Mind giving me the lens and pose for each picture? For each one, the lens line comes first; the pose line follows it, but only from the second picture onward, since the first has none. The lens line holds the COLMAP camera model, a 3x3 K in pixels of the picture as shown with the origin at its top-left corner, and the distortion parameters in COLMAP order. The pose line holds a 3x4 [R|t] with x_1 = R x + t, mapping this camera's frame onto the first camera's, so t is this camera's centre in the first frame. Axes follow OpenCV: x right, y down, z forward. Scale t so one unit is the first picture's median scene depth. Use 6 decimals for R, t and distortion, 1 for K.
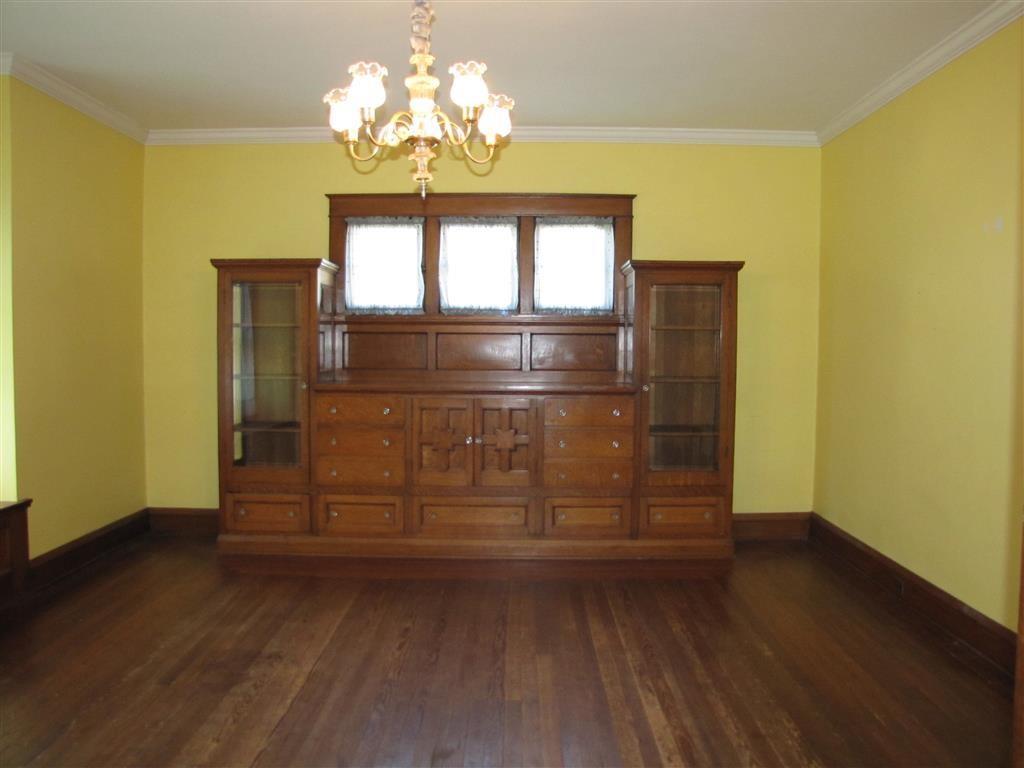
lens RADIAL K [[865.0, 0, 531.7], [0, 865.0, 380.3], [0, 0, 1]] dist [-0.173576, 0.164692]
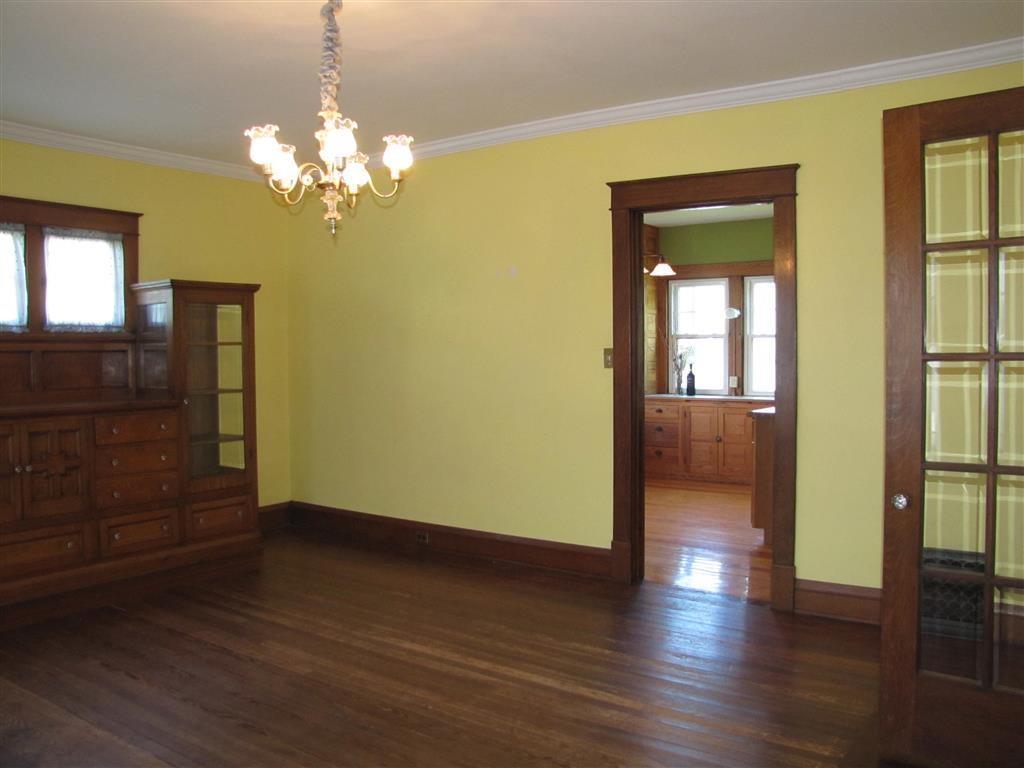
lens RADIAL K [[865.0, 0, 531.7], [0, 865.0, 380.3], [0, 0, 1]] dist [-0.173576, 0.164692]
pose [[0.584030, -0.039318, 0.810780, -0.472488], [0.050241, 0.998662, 0.012240, -0.007793], [-0.810176, 0.033586, 0.585224, 0.052939]]
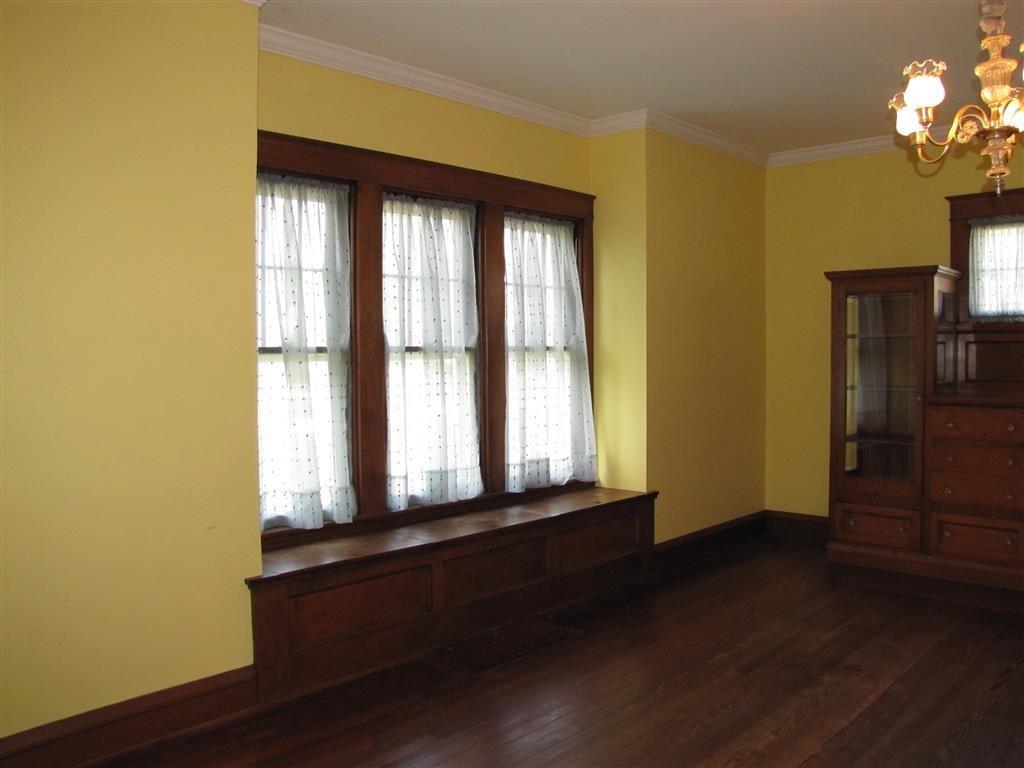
lens RADIAL K [[865.0, 0, 531.7], [0, 865.0, 380.3], [0, 0, 1]] dist [-0.173576, 0.164692]
pose [[0.735651, 0.009633, -0.677292, 0.055797], [-0.018233, 0.999818, -0.005584, -0.000357], [0.677115, 0.016456, 0.735693, 0.005663]]
